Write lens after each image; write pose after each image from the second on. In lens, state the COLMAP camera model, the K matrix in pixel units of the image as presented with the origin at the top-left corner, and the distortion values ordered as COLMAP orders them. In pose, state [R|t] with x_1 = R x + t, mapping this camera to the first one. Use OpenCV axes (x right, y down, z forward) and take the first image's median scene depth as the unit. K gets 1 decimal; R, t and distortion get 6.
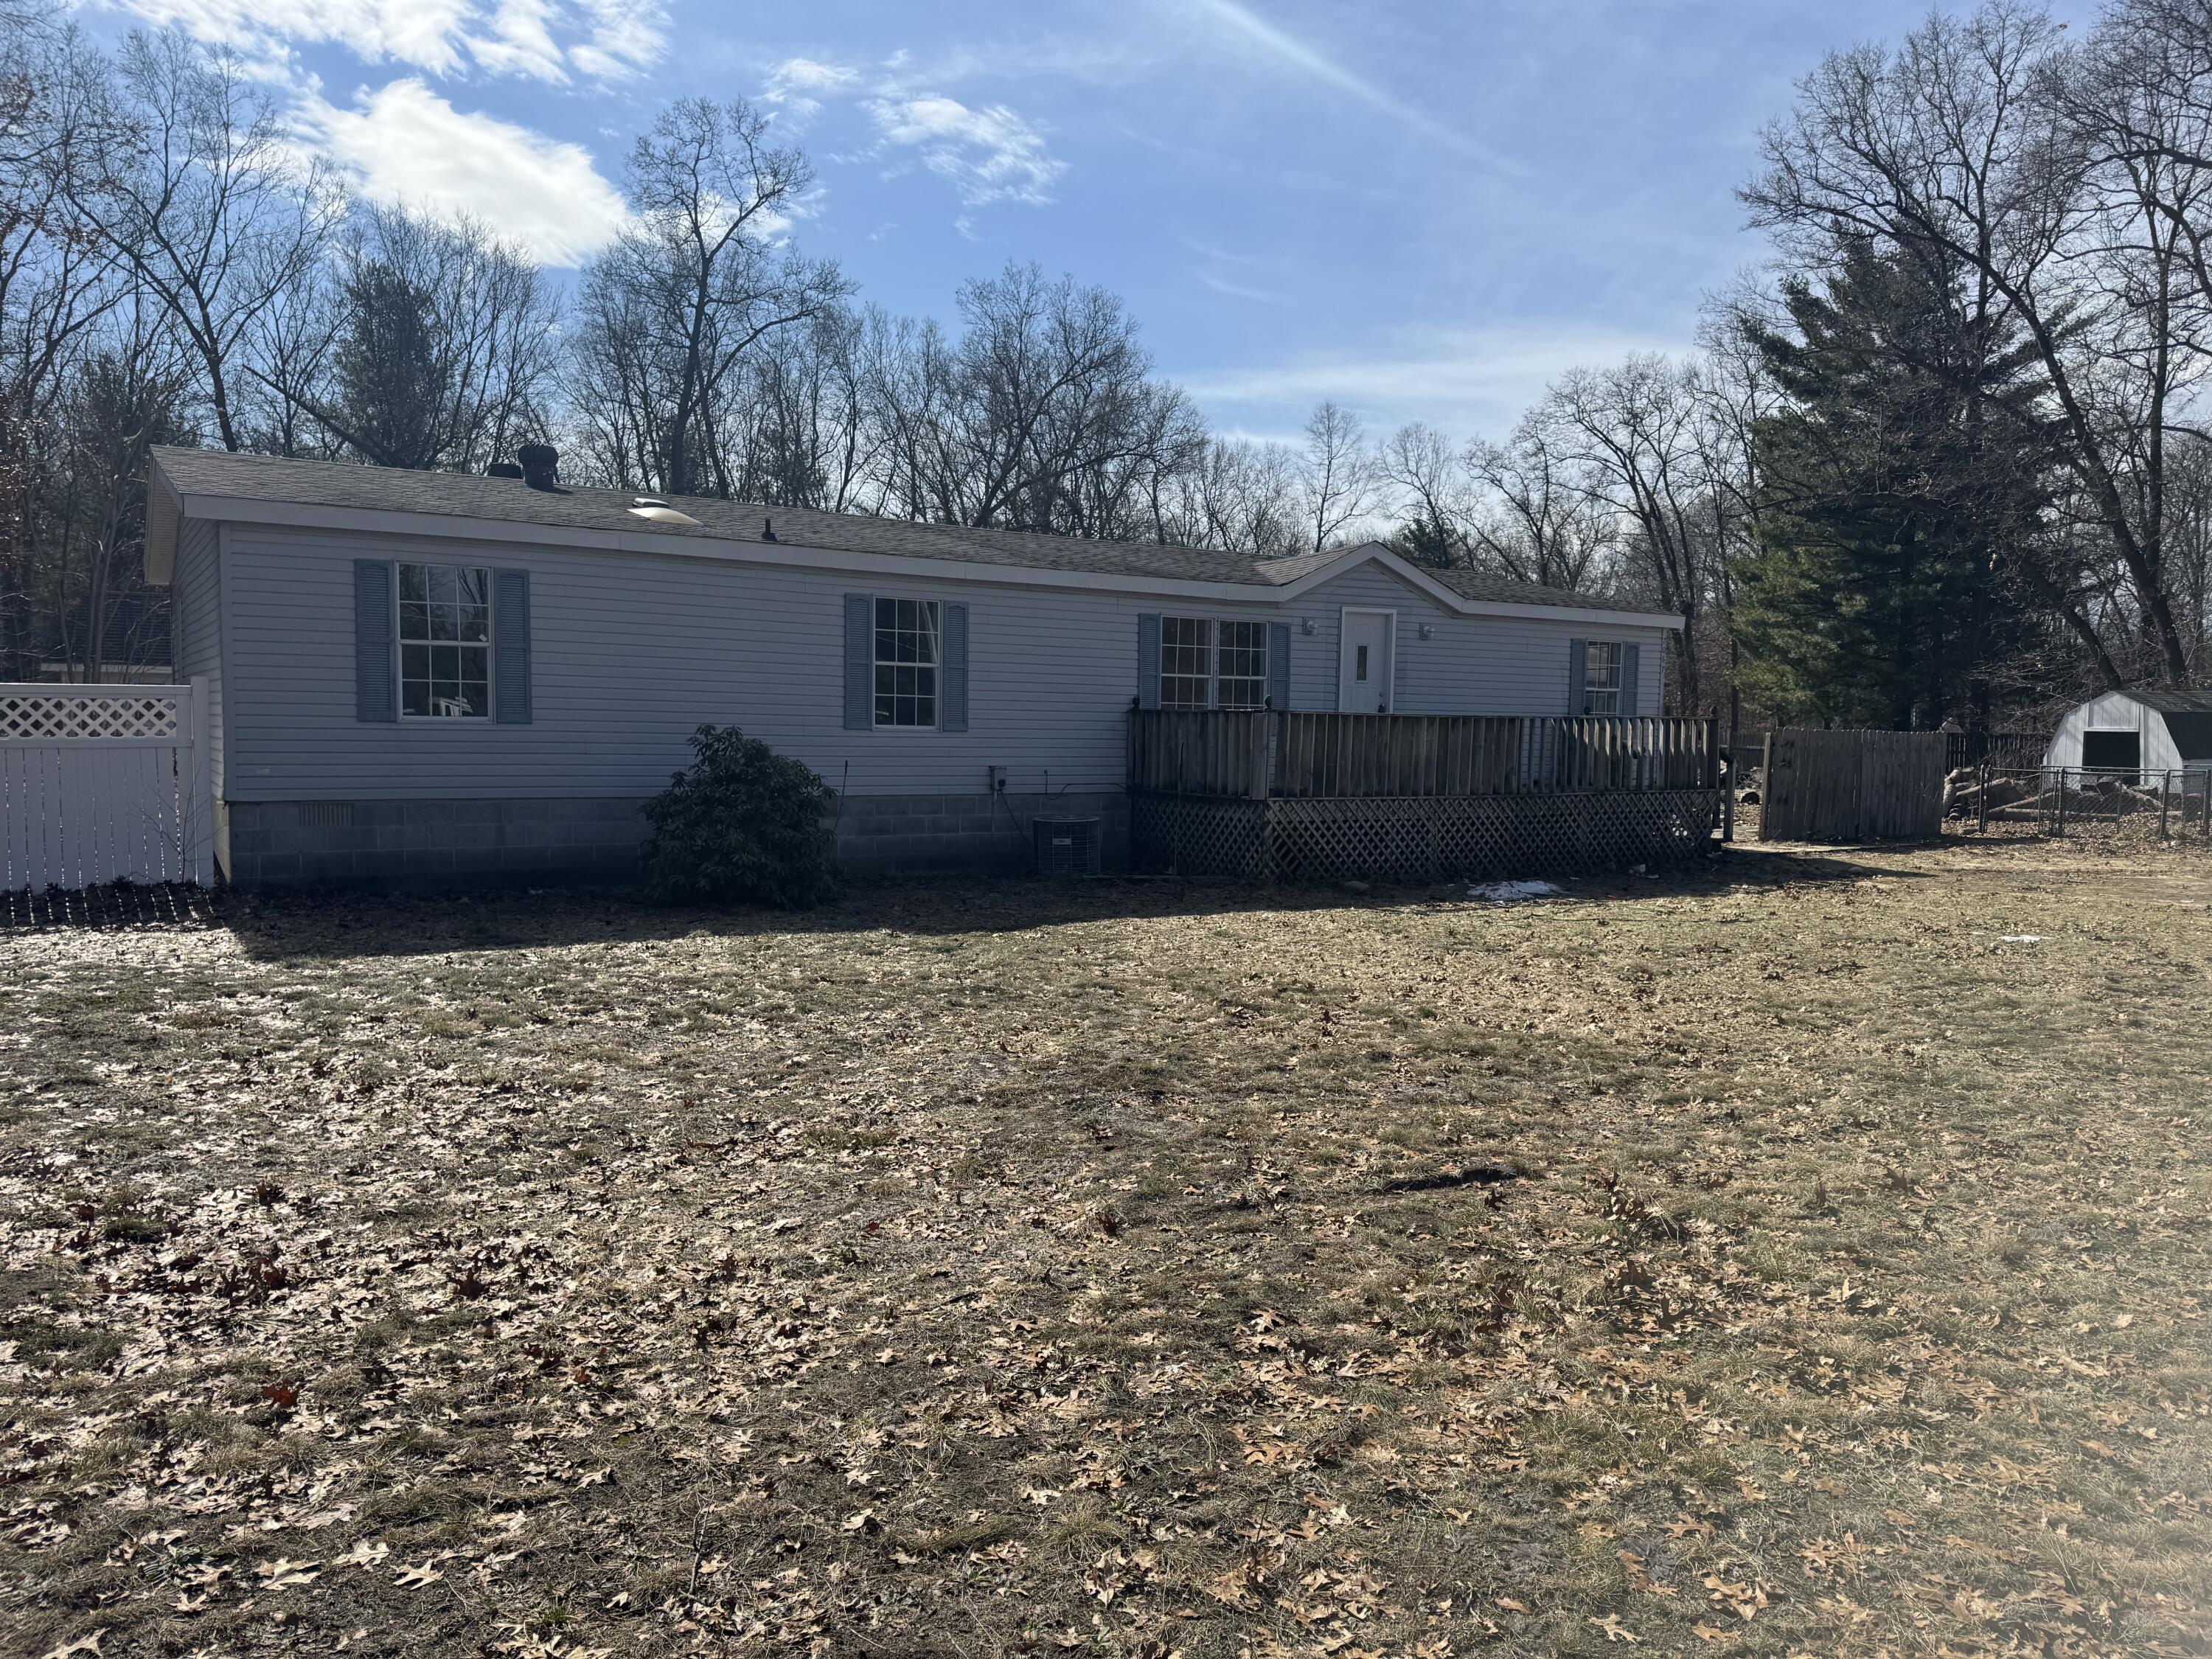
lens RADIAL K [[1565.7, 0, 1106.0], [0, 1565.7, 829.5], [0, 0, 1]] dist [0.061437, -0.085919]
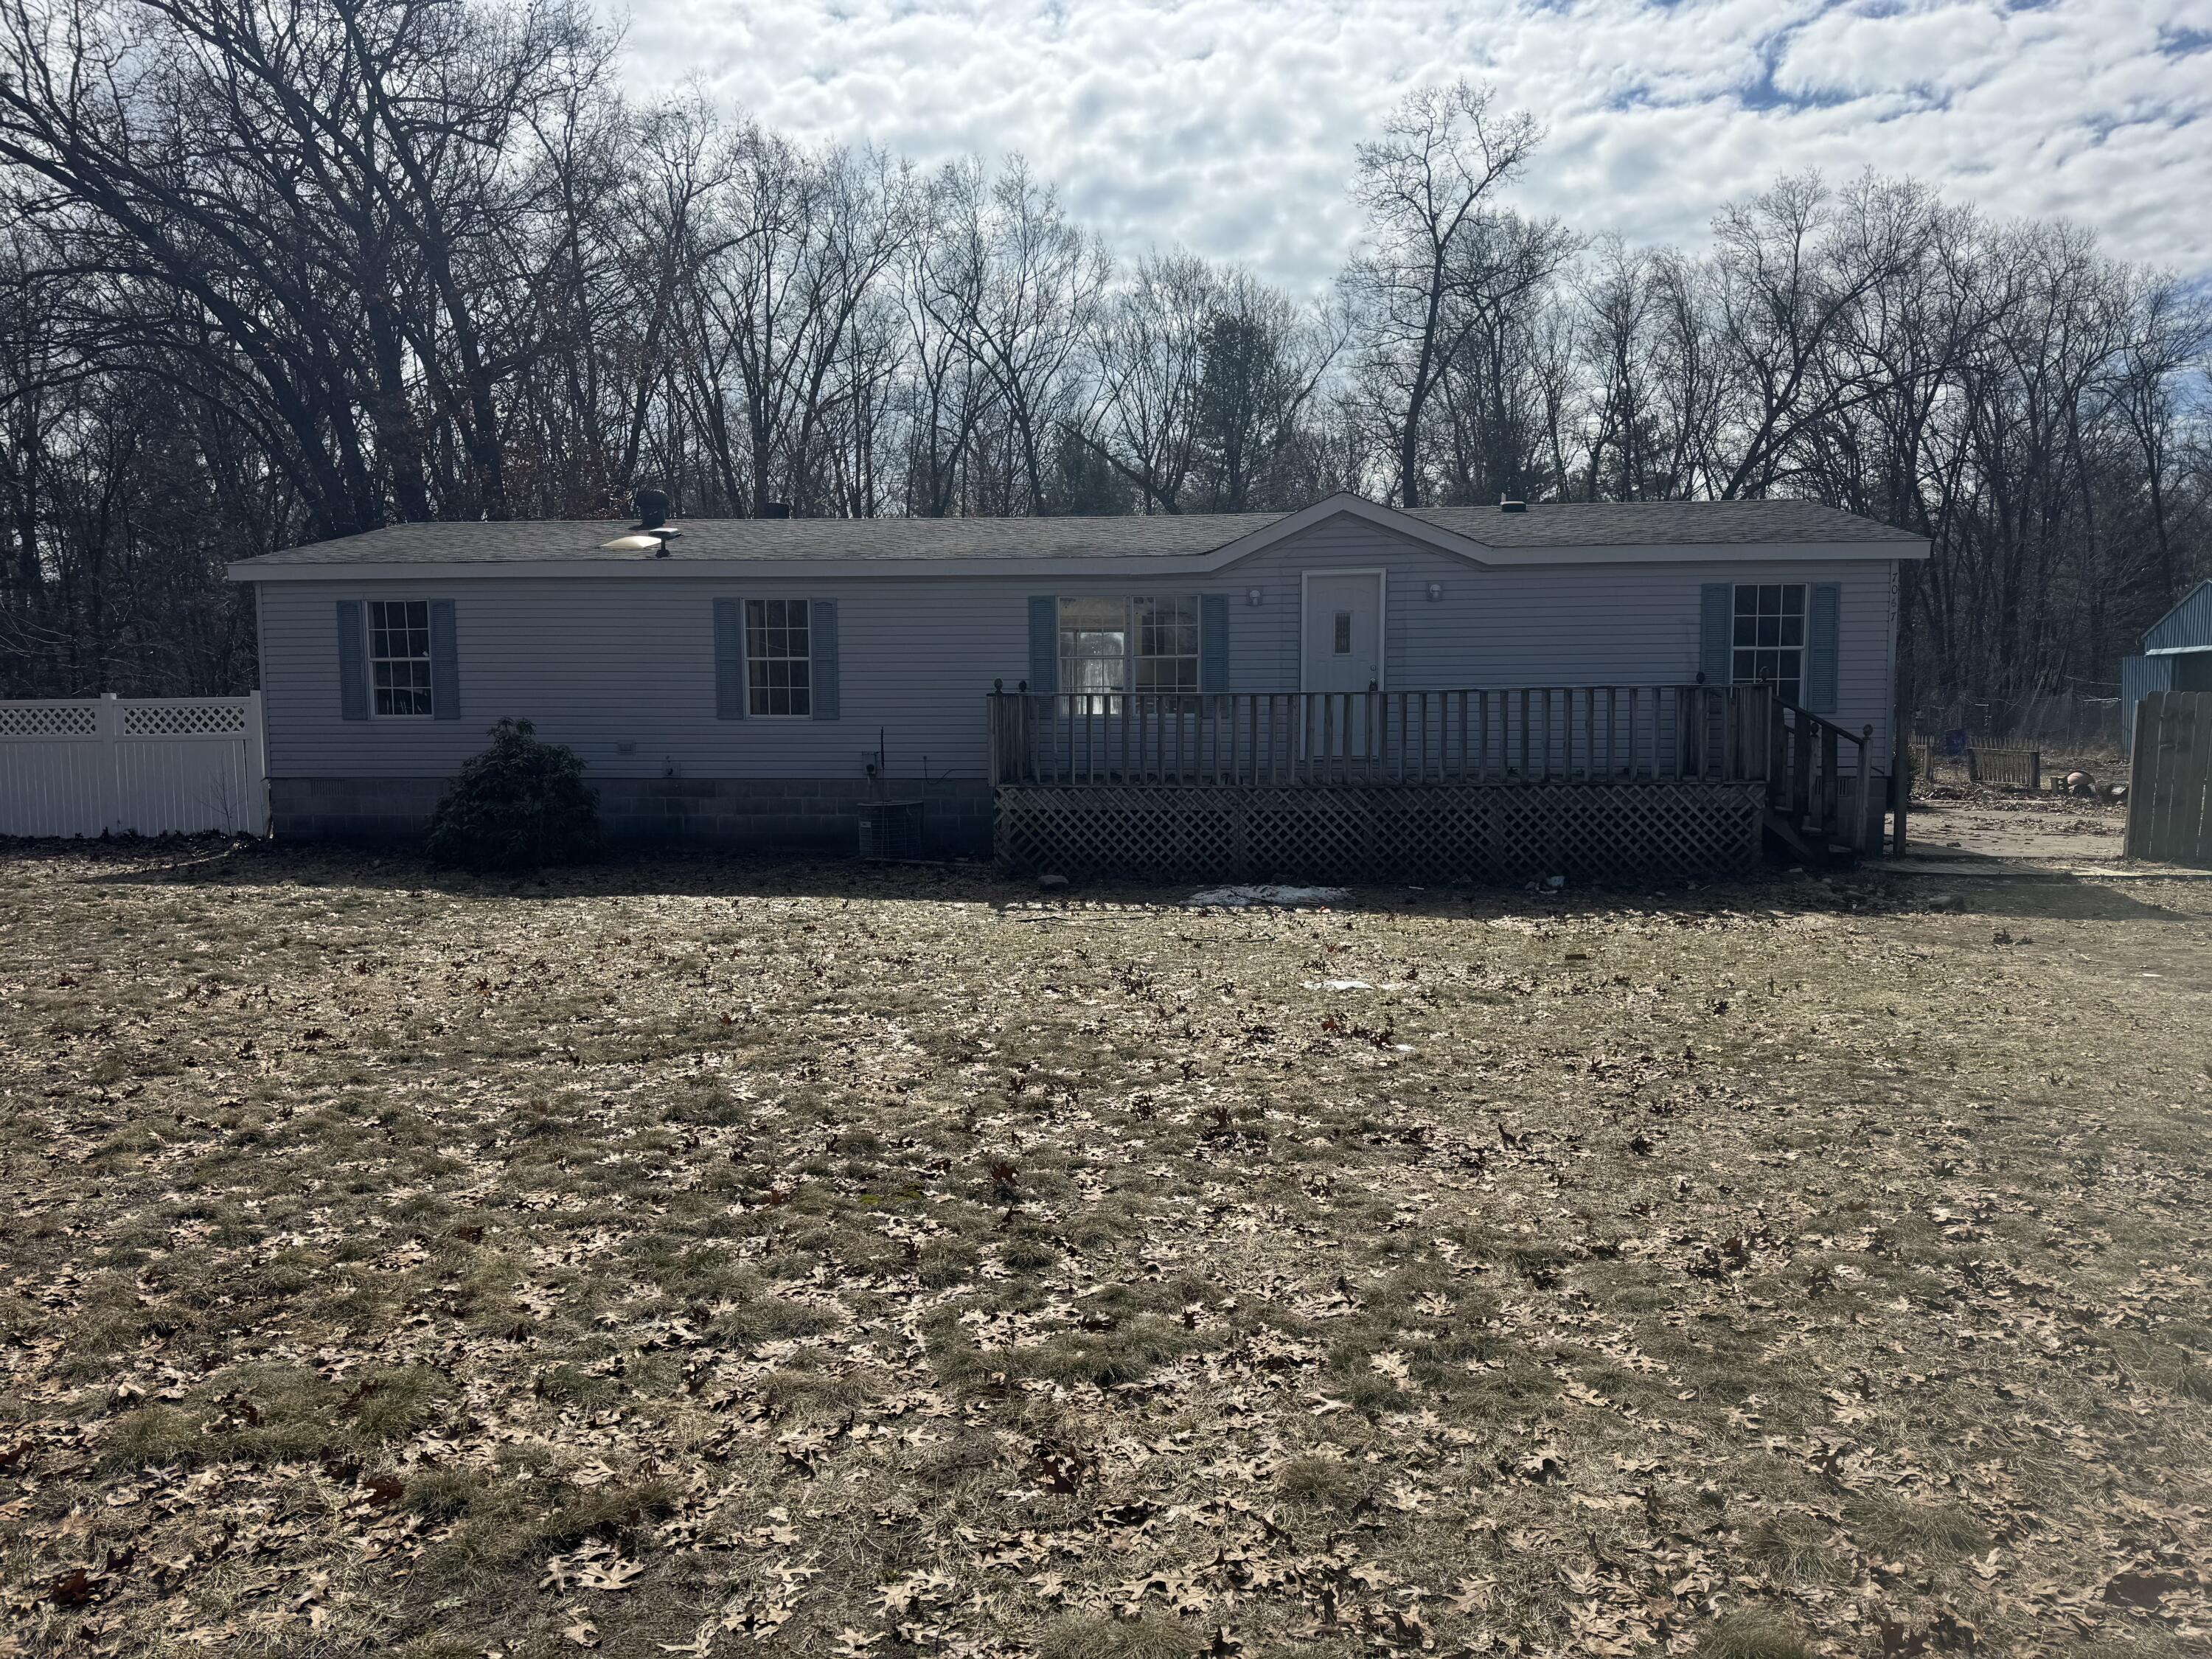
lens RADIAL K [[1552.3, 0, 1106.7], [0, 1552.3, 834.7], [0, 0, 1]] dist [0.106404, -0.135778]
pose [[0.778563, 0.028144, -0.626935, 0.629347], [-0.024920, 0.999592, 0.013926, -0.003940], [0.627071, 0.004781, 0.778947, 0.259565]]
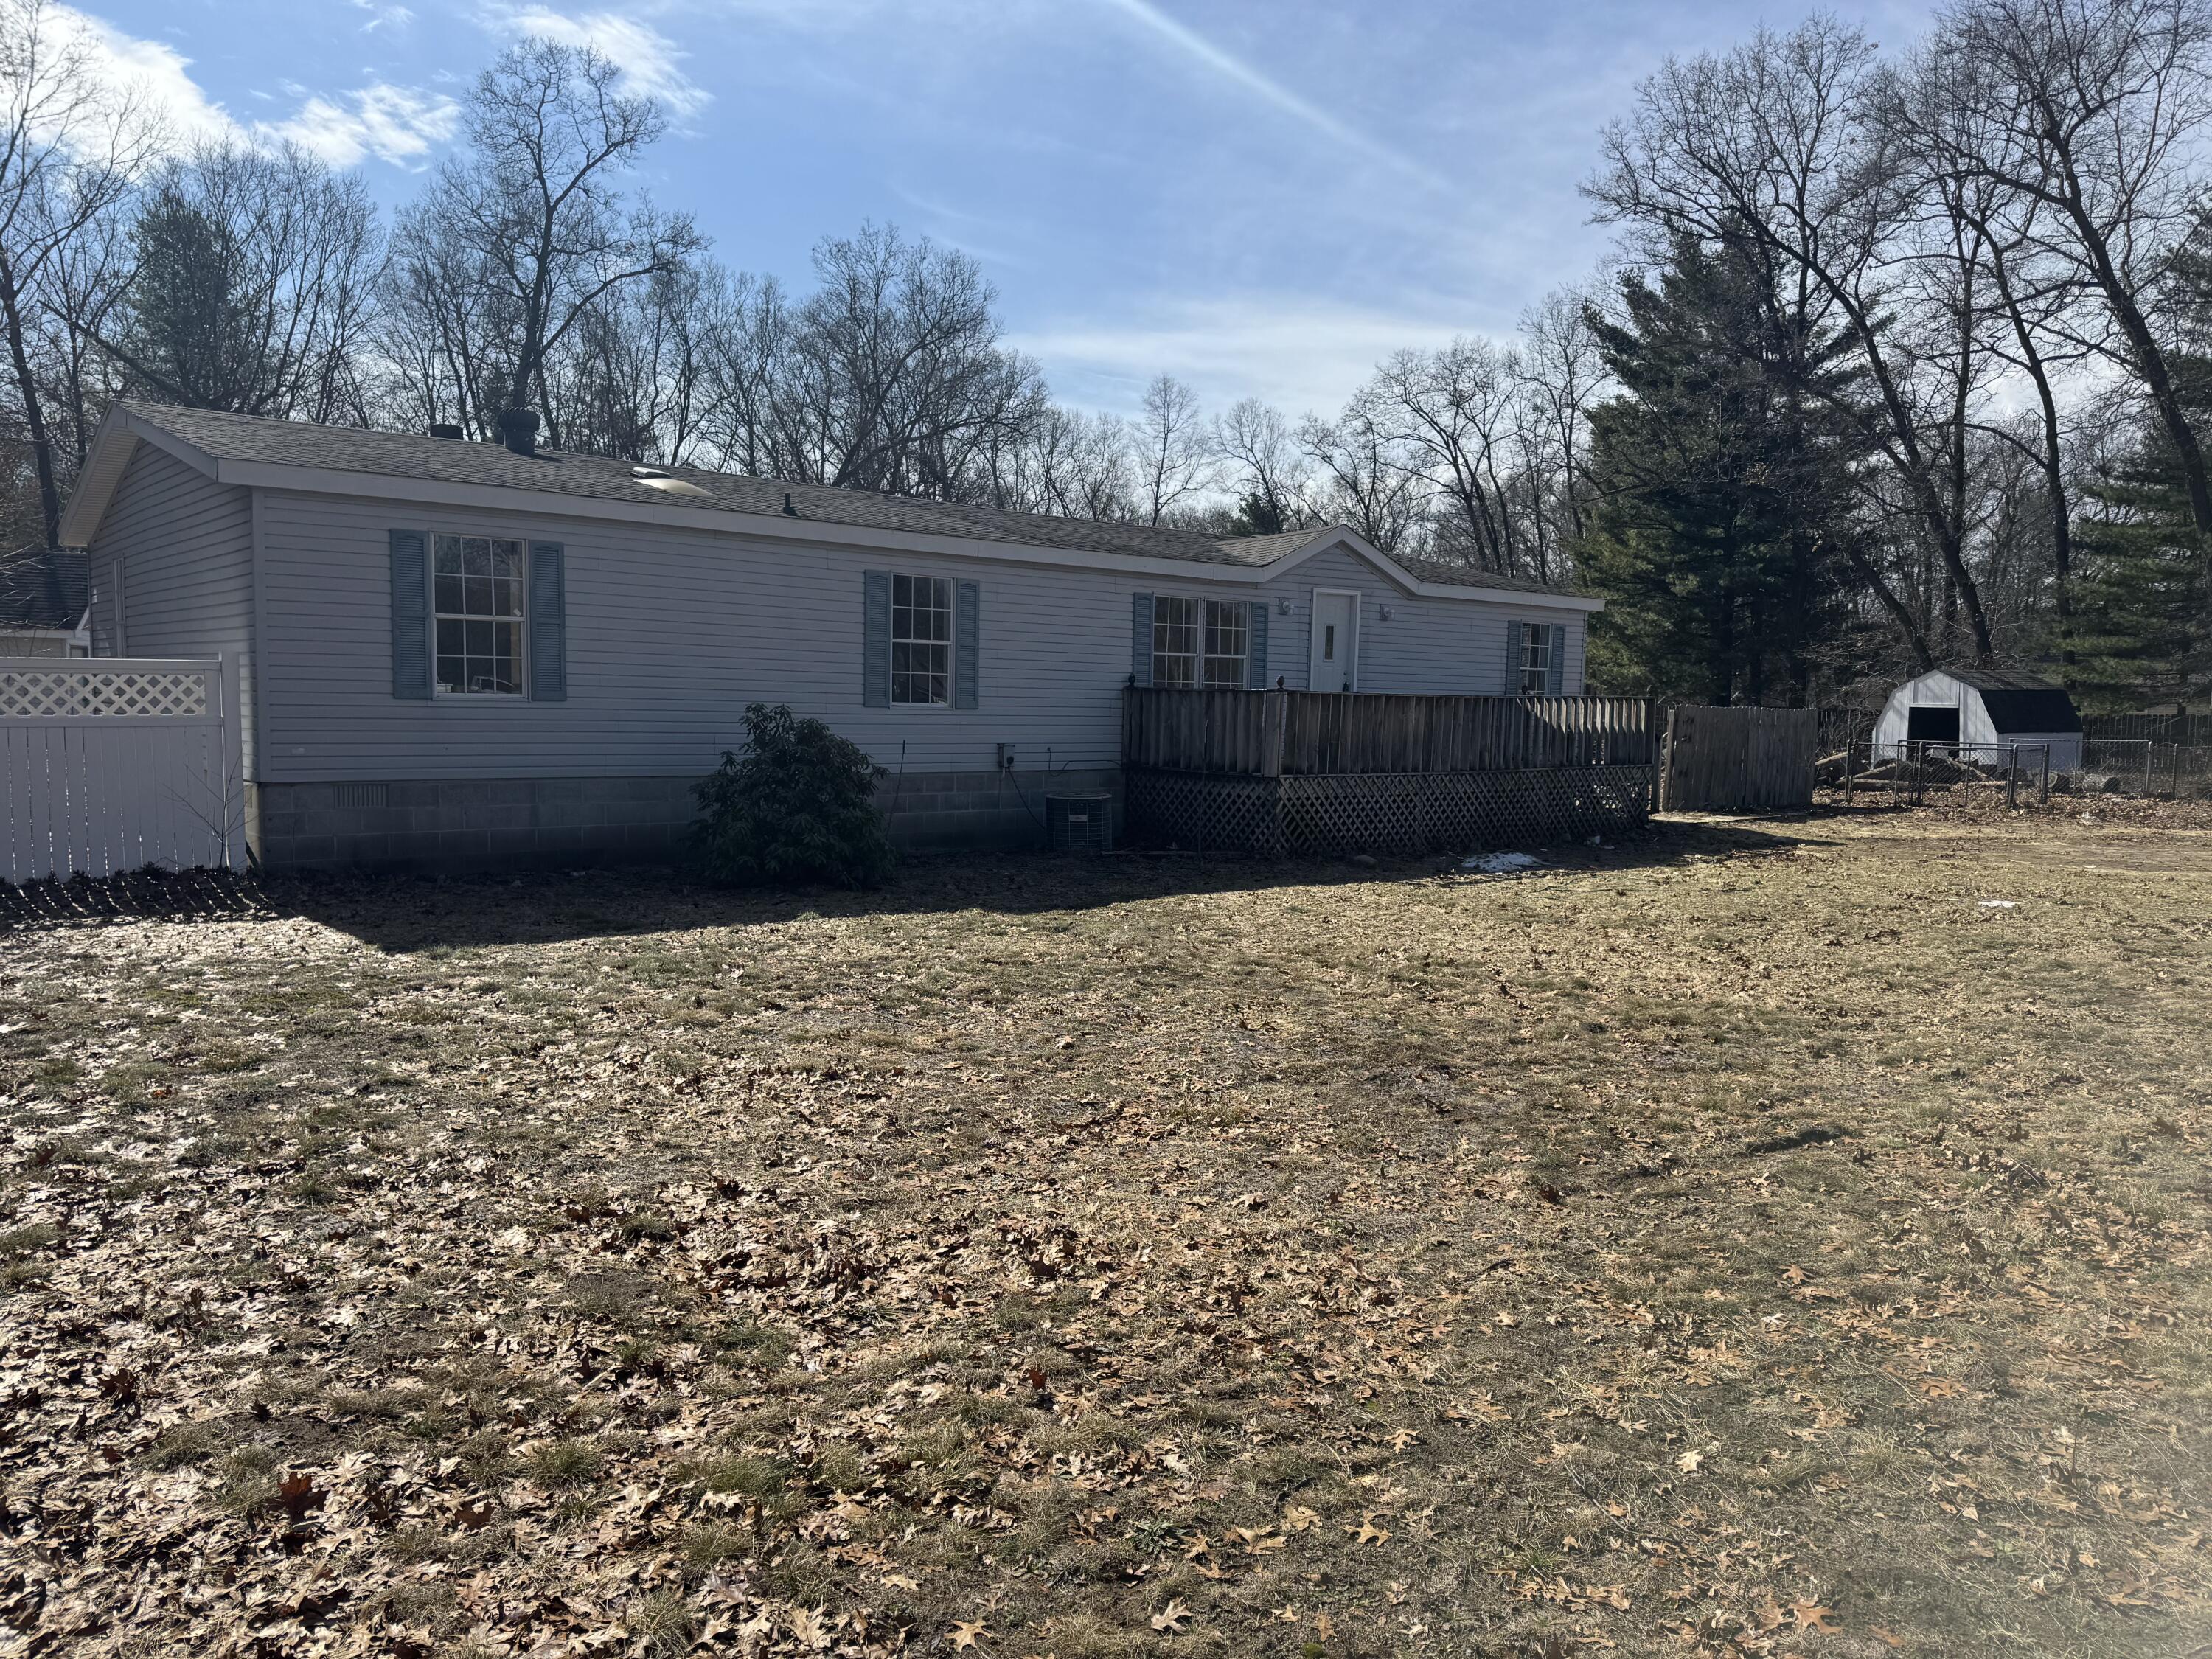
lens RADIAL K [[1561.3, 0, 1106.0], [0, 1561.3, 829.5], [0, 0, 1]] dist [0.070301, -0.111973]
pose [[0.991924, -0.005914, 0.126695, -0.118635], [0.003274, 0.999773, 0.021038, -0.005334], [-0.126790, -0.020453, 0.991719, -0.005873]]
